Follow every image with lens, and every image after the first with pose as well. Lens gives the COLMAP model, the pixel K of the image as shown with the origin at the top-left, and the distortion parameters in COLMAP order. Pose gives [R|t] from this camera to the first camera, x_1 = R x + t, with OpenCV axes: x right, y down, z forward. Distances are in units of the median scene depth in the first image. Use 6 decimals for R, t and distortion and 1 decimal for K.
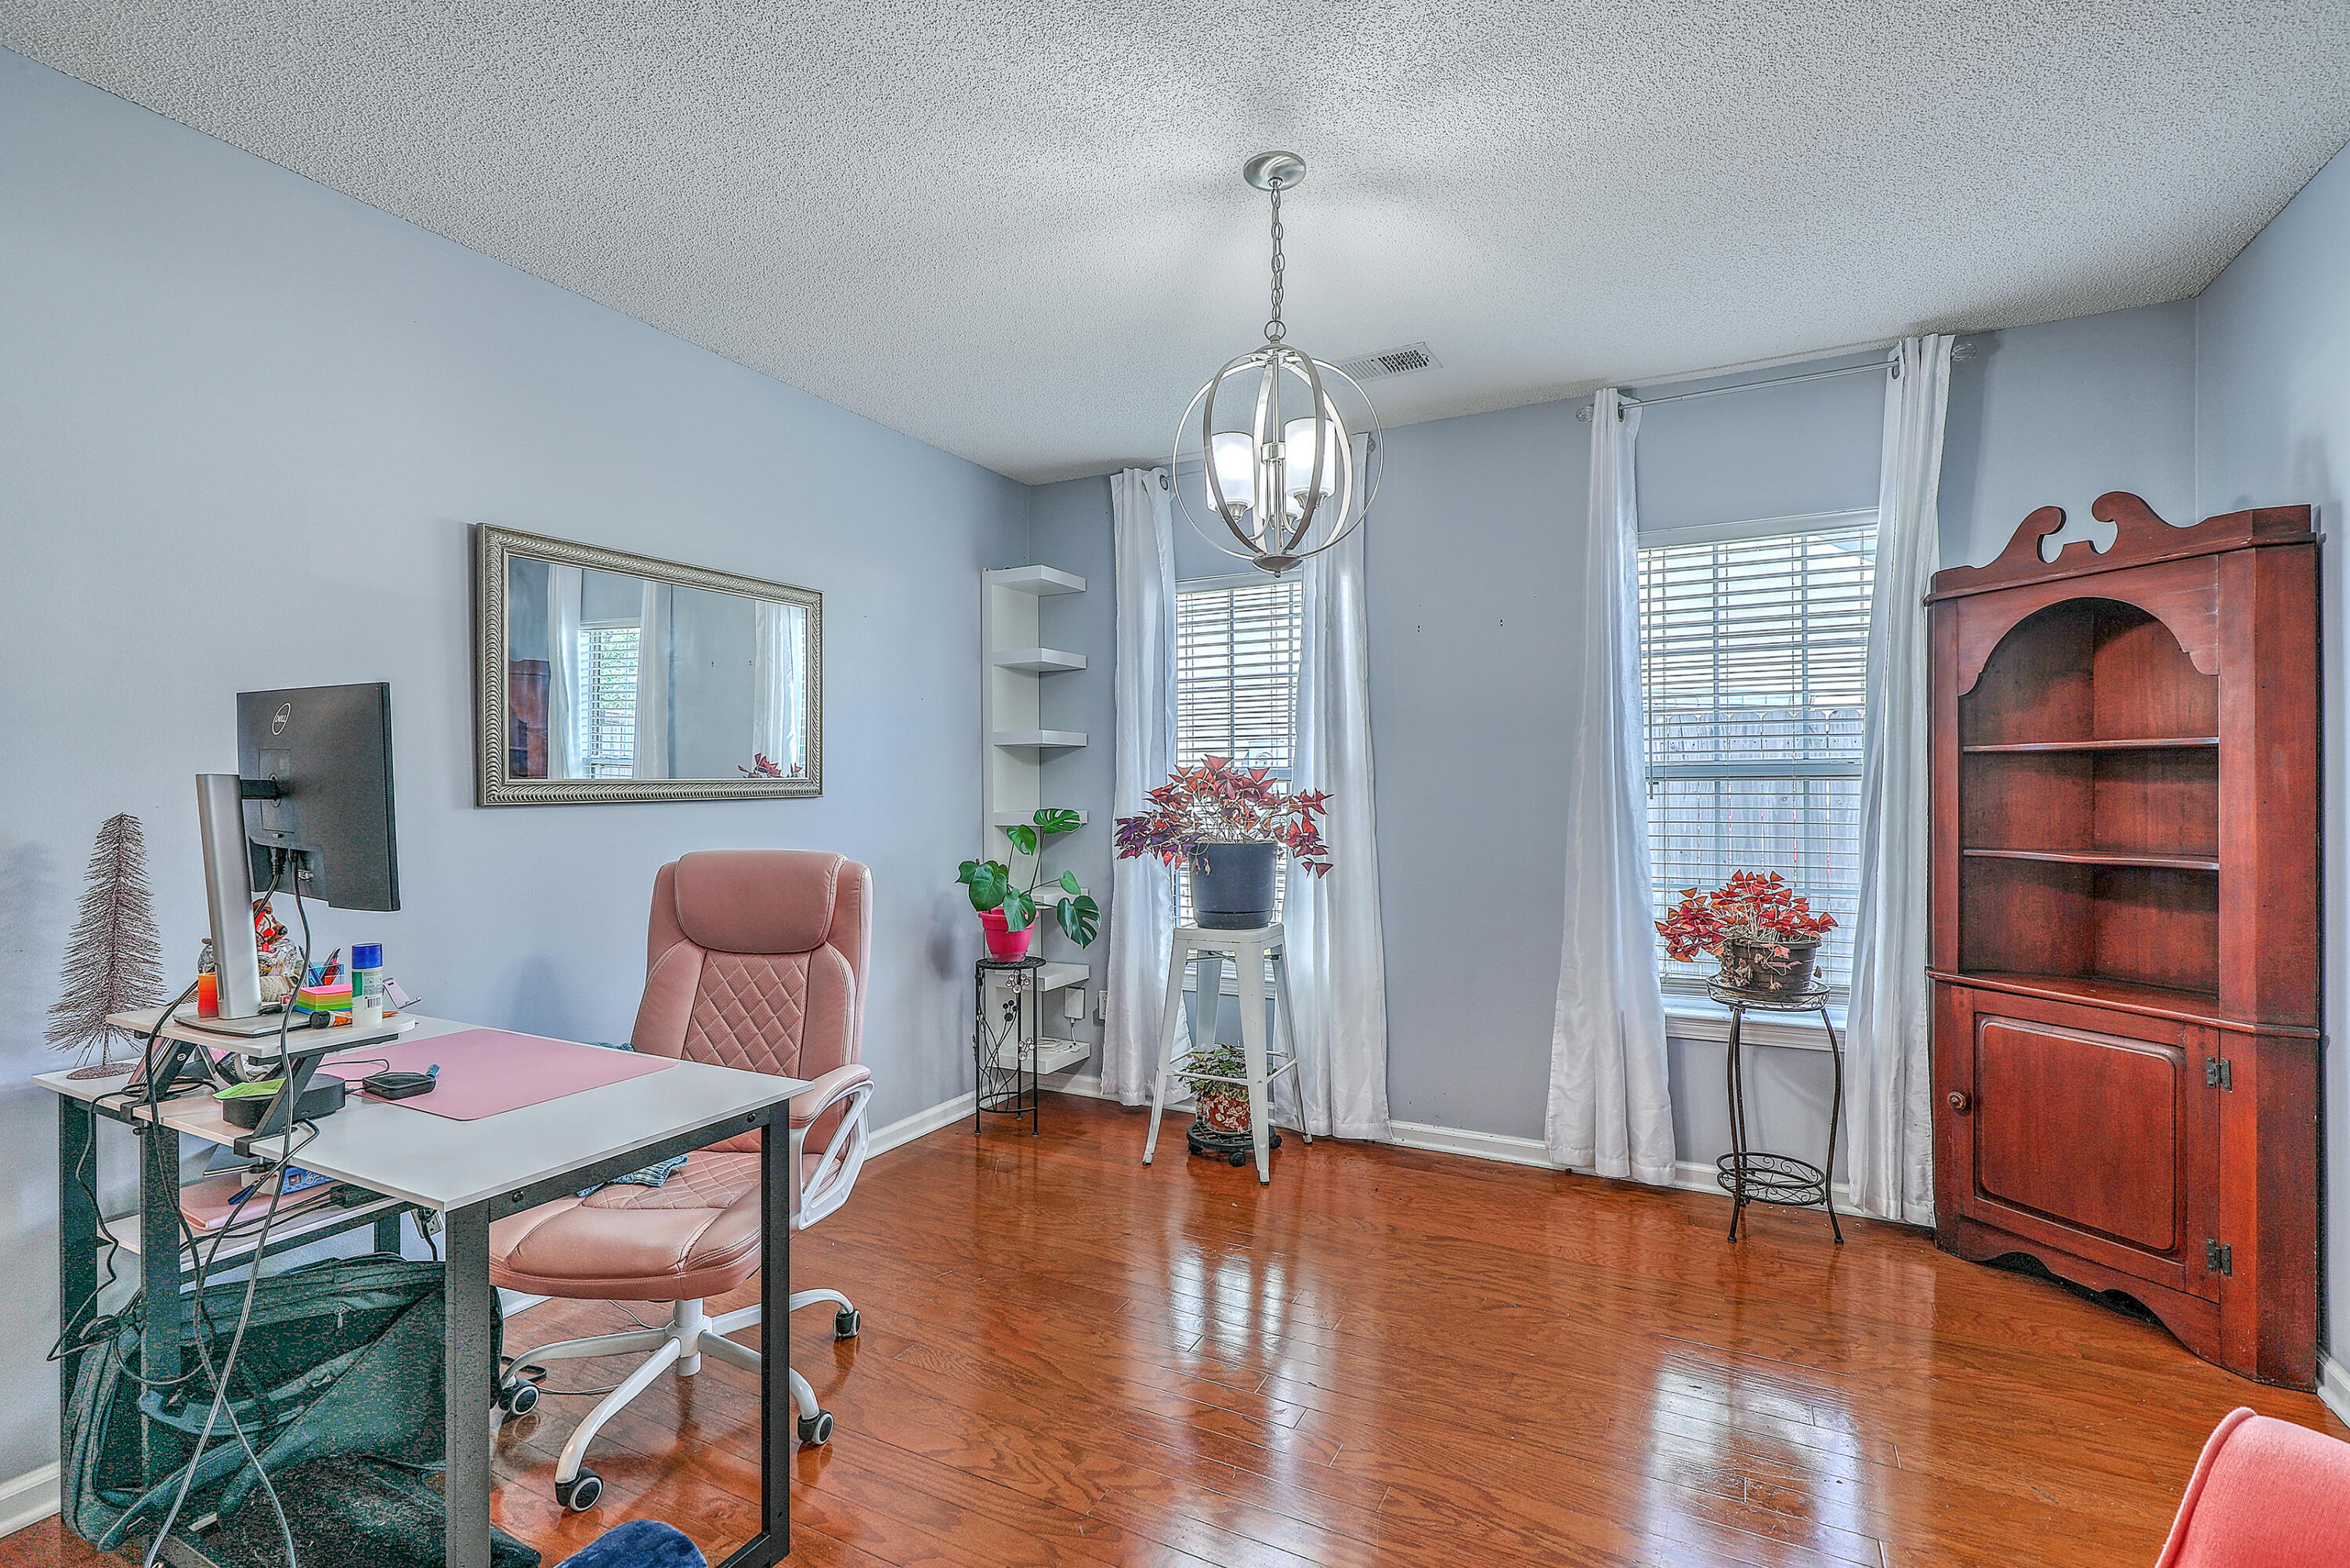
lens RADIAL K [[1068.1, 0, 1184.5], [0, 1068.1, 793.6], [0, 0, 1]] dist [0.000684, 0.001140]
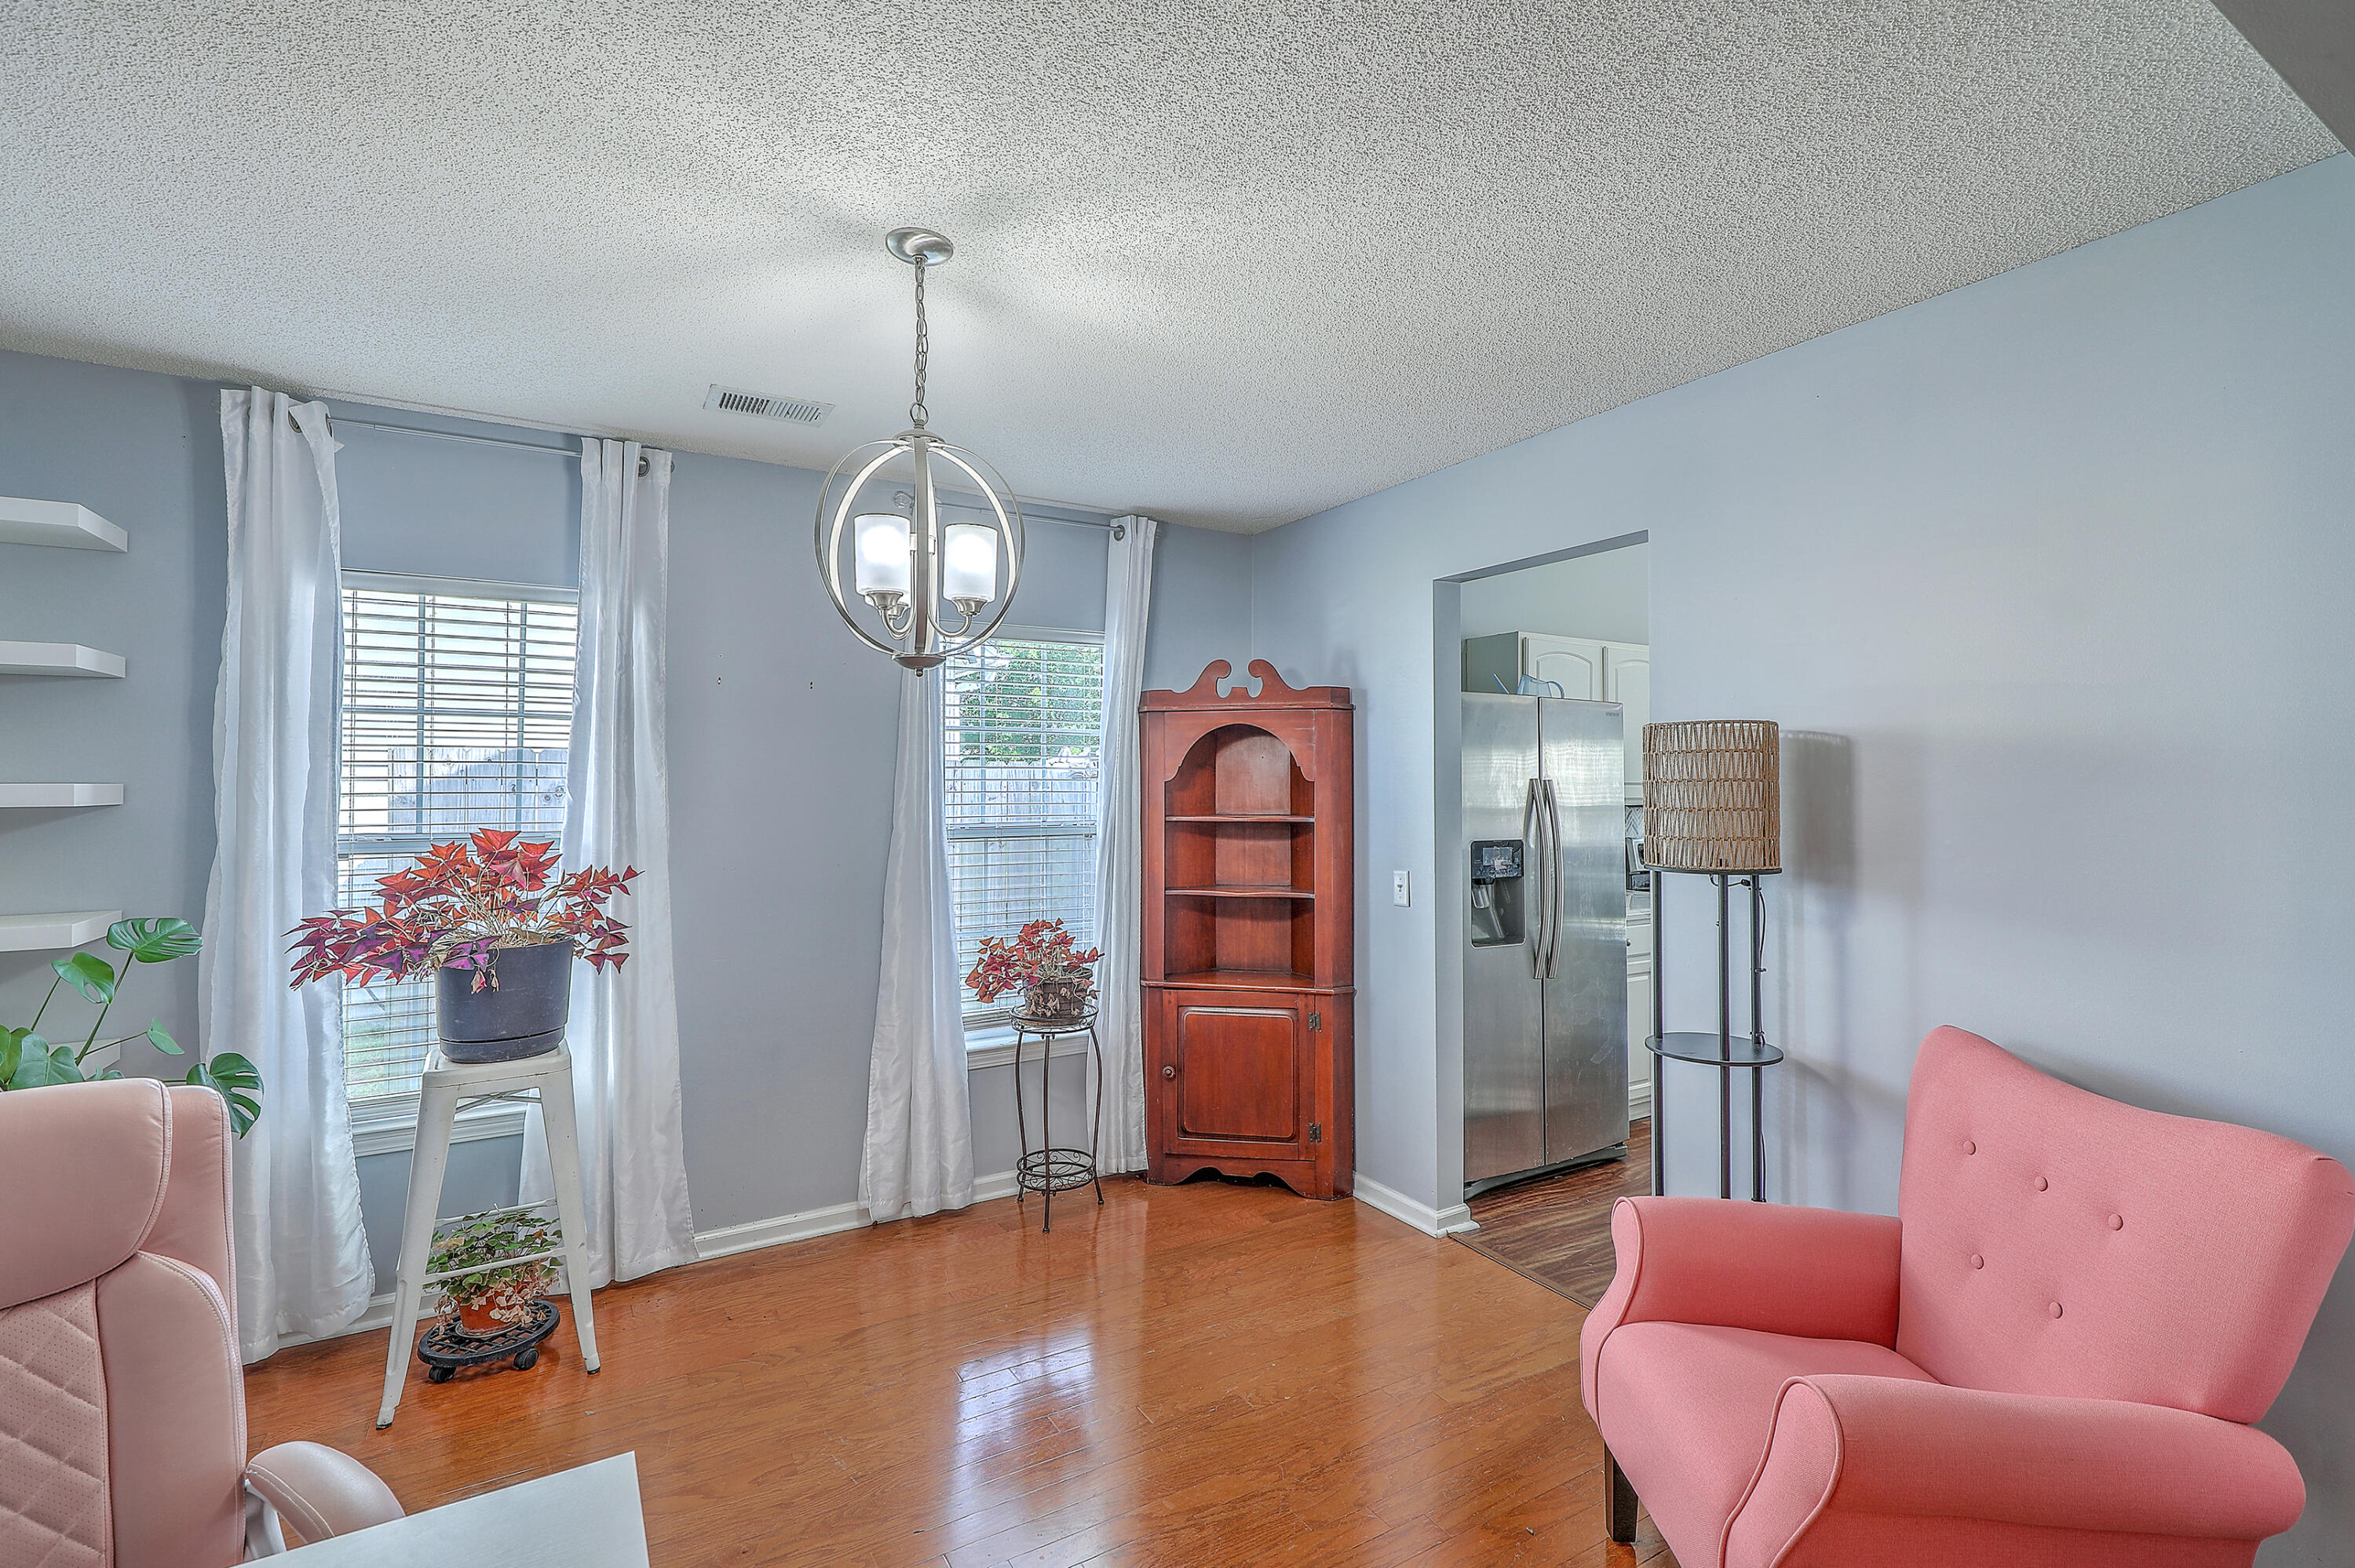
lens RADIAL K [[1070.3, 0, 1202.5], [0, 1070.3, 772.5], [0, 0, 1]] dist [0.000684, 0.001140]
pose [[0.519872, 0.015253, 0.854108, -0.446291], [0.000696, 0.999833, -0.018280, -0.077108], [-0.854244, 0.010098, 0.519774, 0.227394]]
